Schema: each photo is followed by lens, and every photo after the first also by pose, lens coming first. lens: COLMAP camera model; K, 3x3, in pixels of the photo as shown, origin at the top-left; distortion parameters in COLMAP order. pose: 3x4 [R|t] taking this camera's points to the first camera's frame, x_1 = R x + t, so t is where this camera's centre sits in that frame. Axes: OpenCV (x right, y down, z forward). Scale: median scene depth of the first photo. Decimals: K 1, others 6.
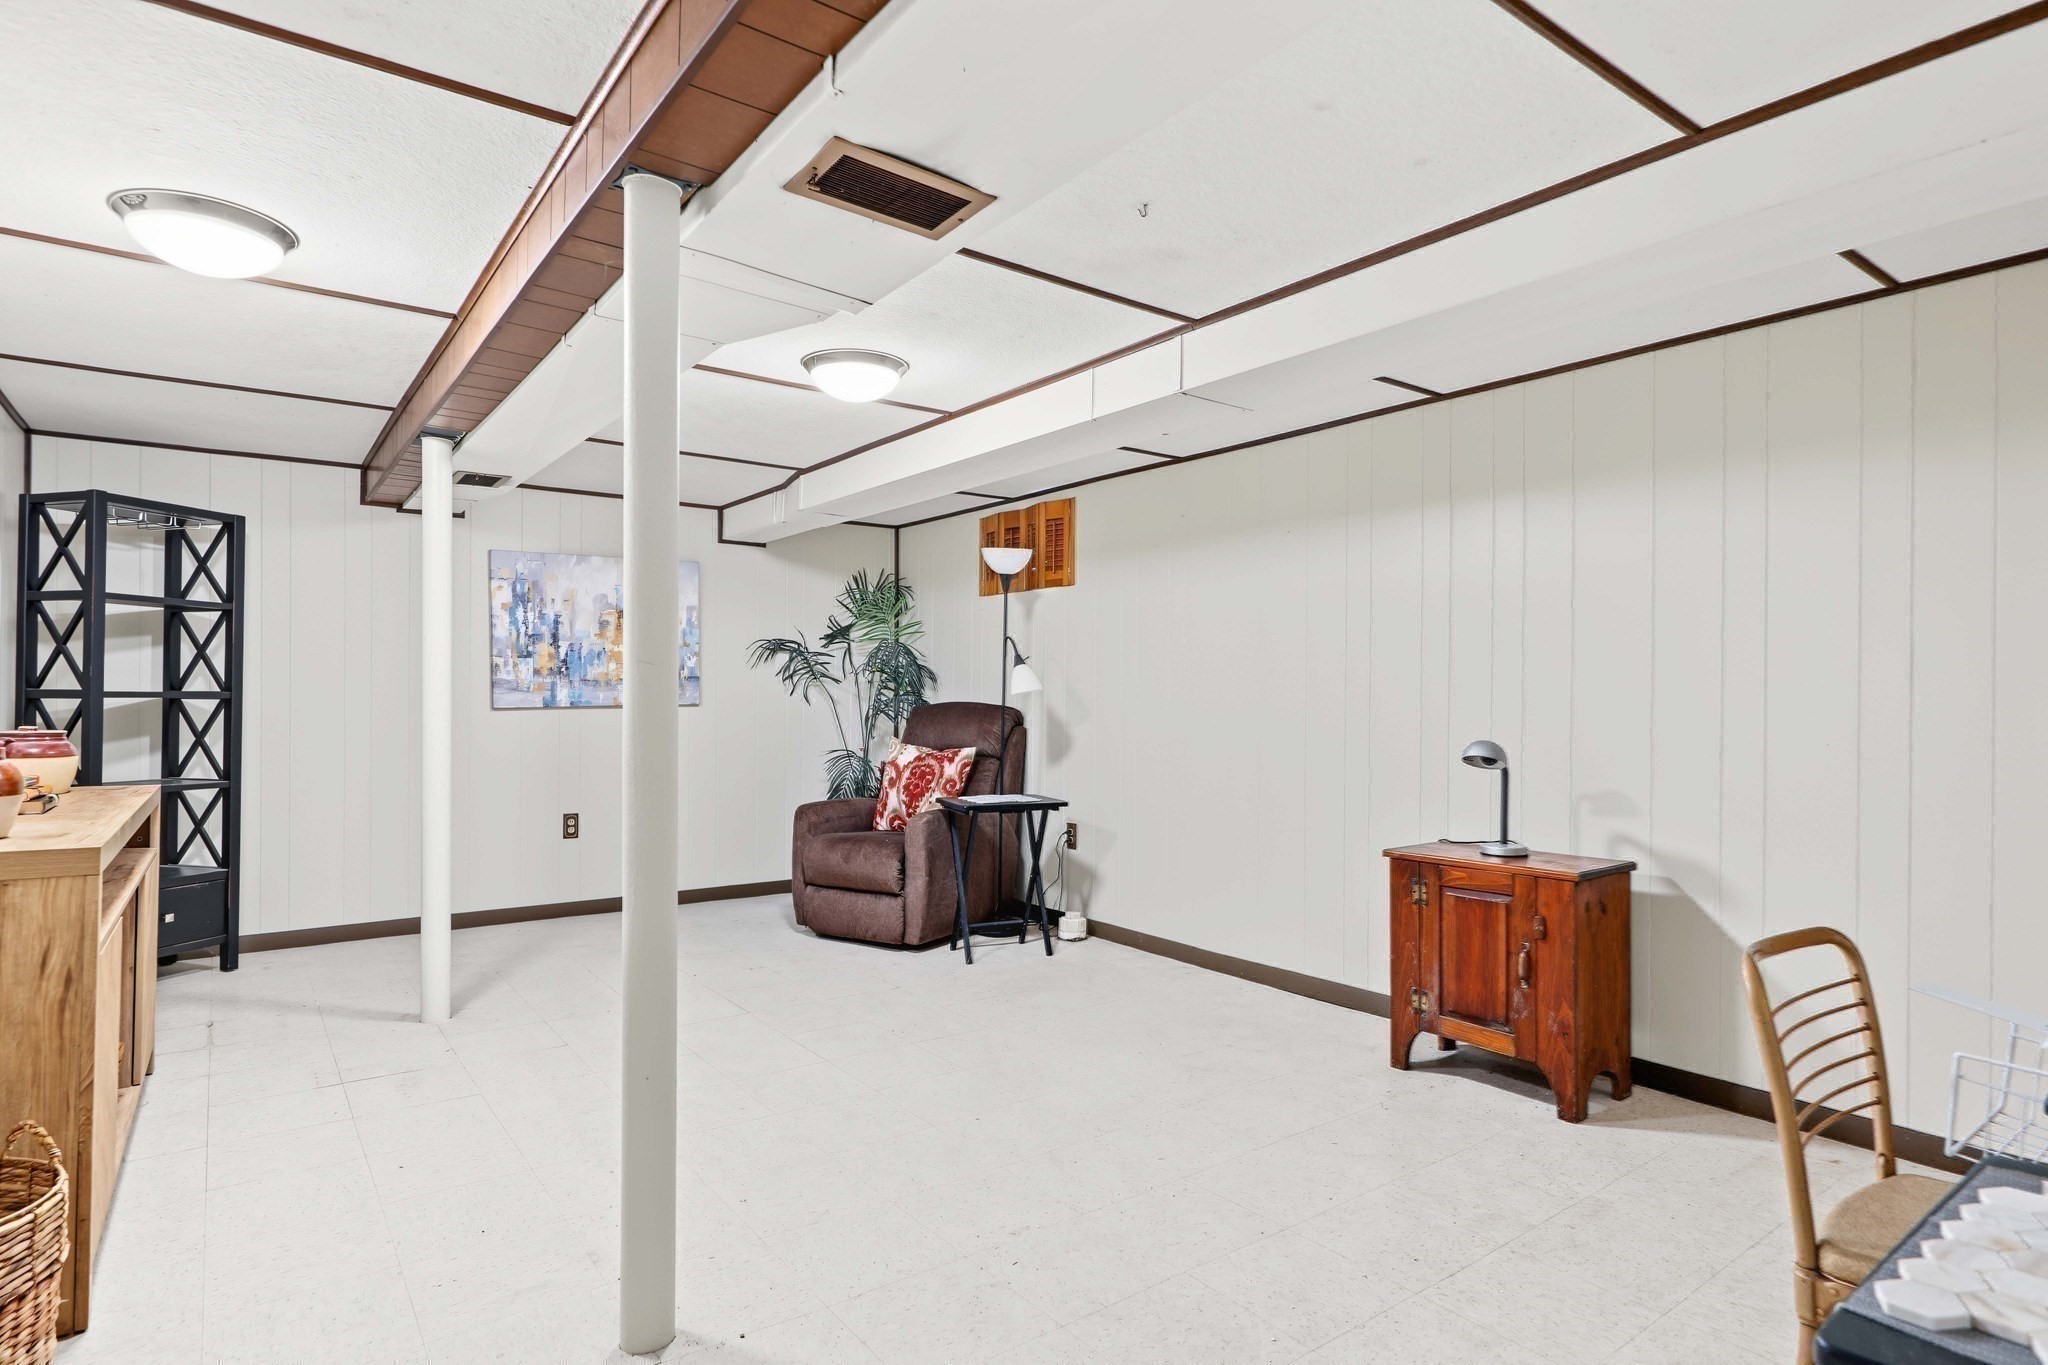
lens RADIAL K [[1047.9, 0, 1018.1], [0, 1047.9, 703.2], [0, 0, 1]] dist [0.001711, -0.000699]
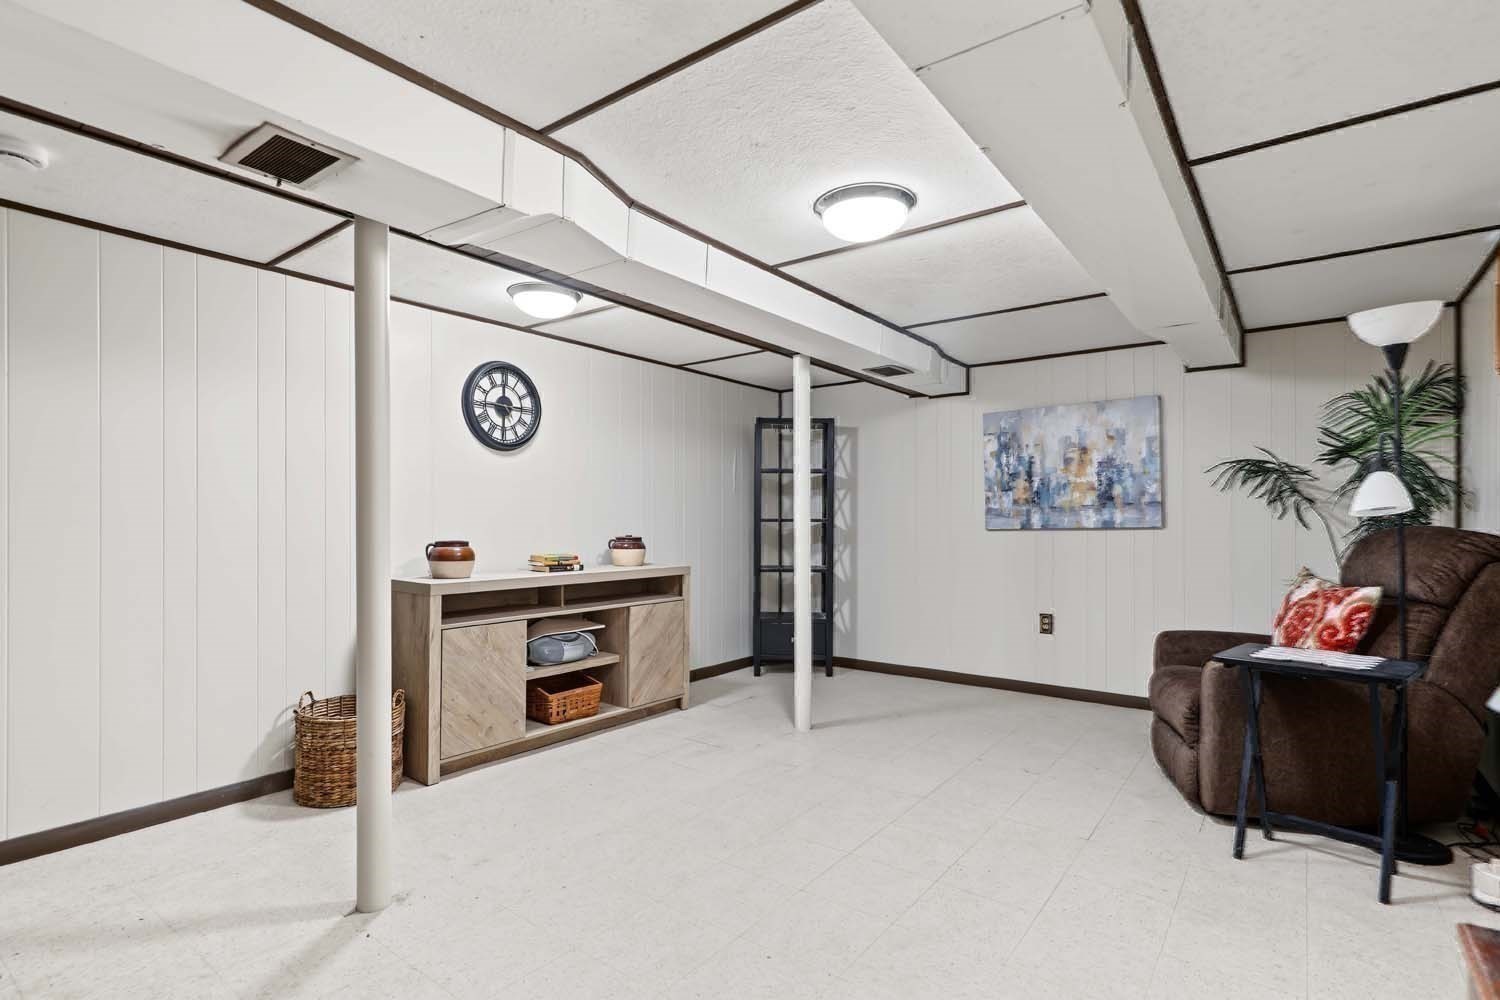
lens RADIAL K [[743.4, 0, 751.7], [0, 743.4, 525.7], [0, 0, 1]] dist [0.000431, -0.000033]
pose [[0.293229, 0.003700, -0.956035, 0.328062], [-0.002000, 0.999993, 0.003256, -0.002508], [0.956040, 0.000957, 0.293235, 0.410546]]
